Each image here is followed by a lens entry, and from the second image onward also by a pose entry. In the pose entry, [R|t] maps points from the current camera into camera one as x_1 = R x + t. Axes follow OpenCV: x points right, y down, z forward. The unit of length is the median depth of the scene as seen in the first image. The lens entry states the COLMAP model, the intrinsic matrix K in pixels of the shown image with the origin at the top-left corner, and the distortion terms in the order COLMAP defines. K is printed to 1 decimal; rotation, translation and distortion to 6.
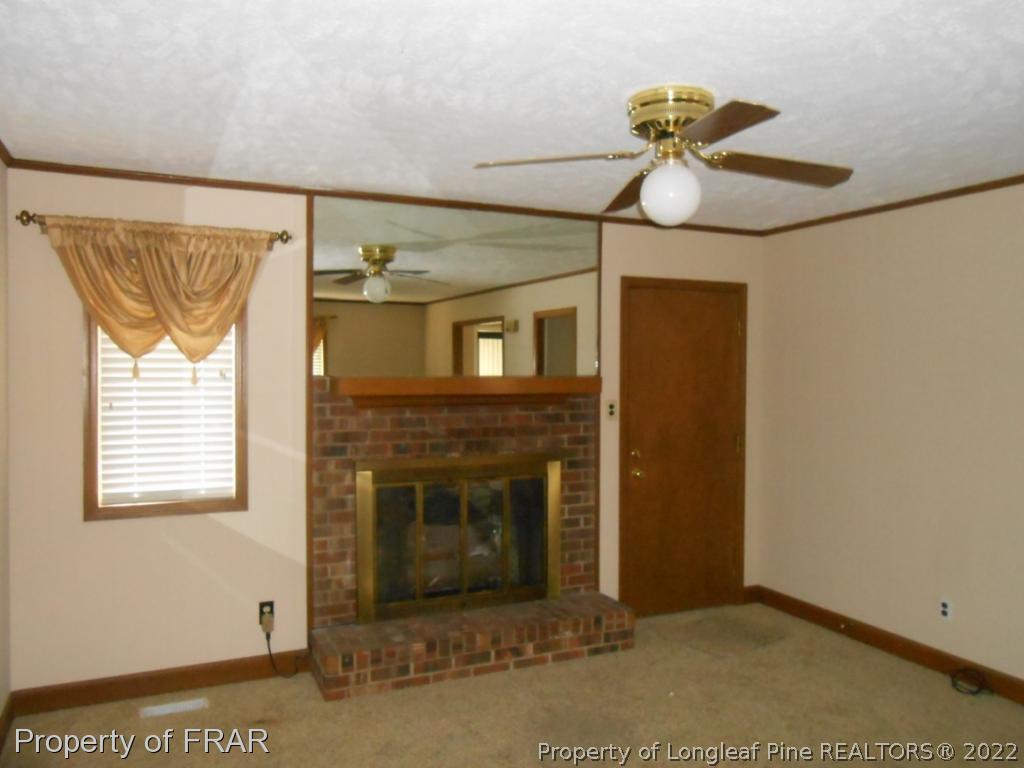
lens RADIAL K [[800.6, 0, 512.0], [0, 800.6, 384.0], [0, 0, 1]] dist [-0.020535, 0.010259]
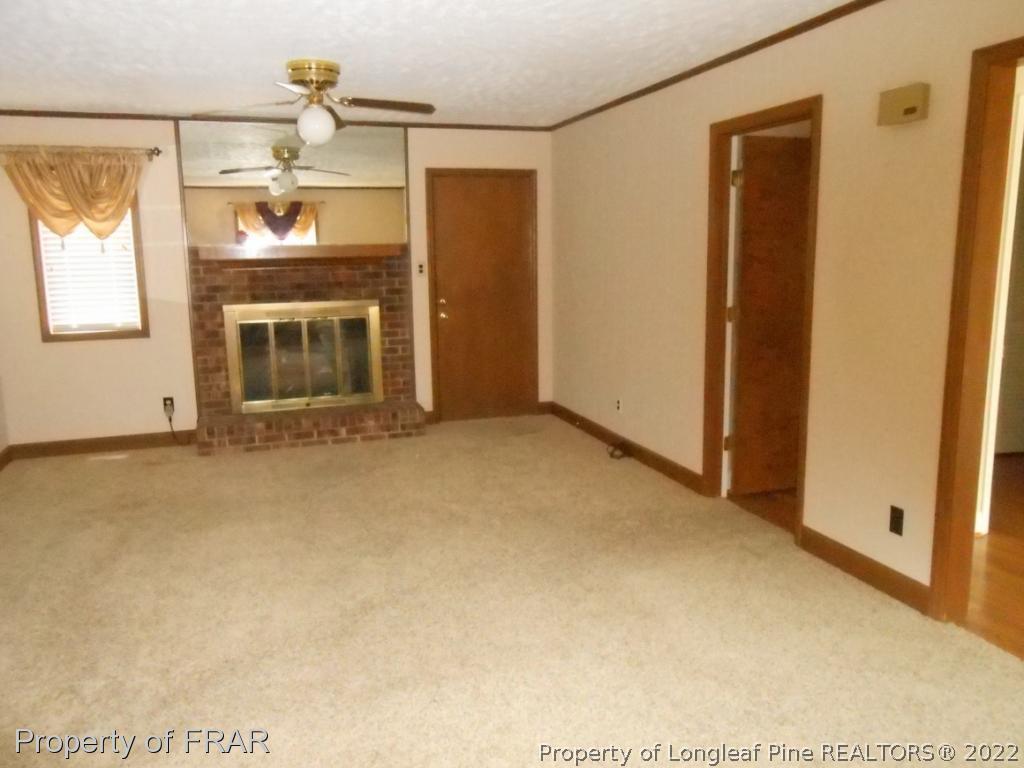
lens RADIAL K [[800.6, 0, 512.0], [0, 800.6, 384.0], [0, 0, 1]] dist [-0.020535, 0.010259]
pose [[0.993000, 0.001305, -0.118108, 0.519958], [0.016397, 0.988734, 0.148783, 0.030687], [0.116972, -0.149678, 0.981791, -0.412940]]
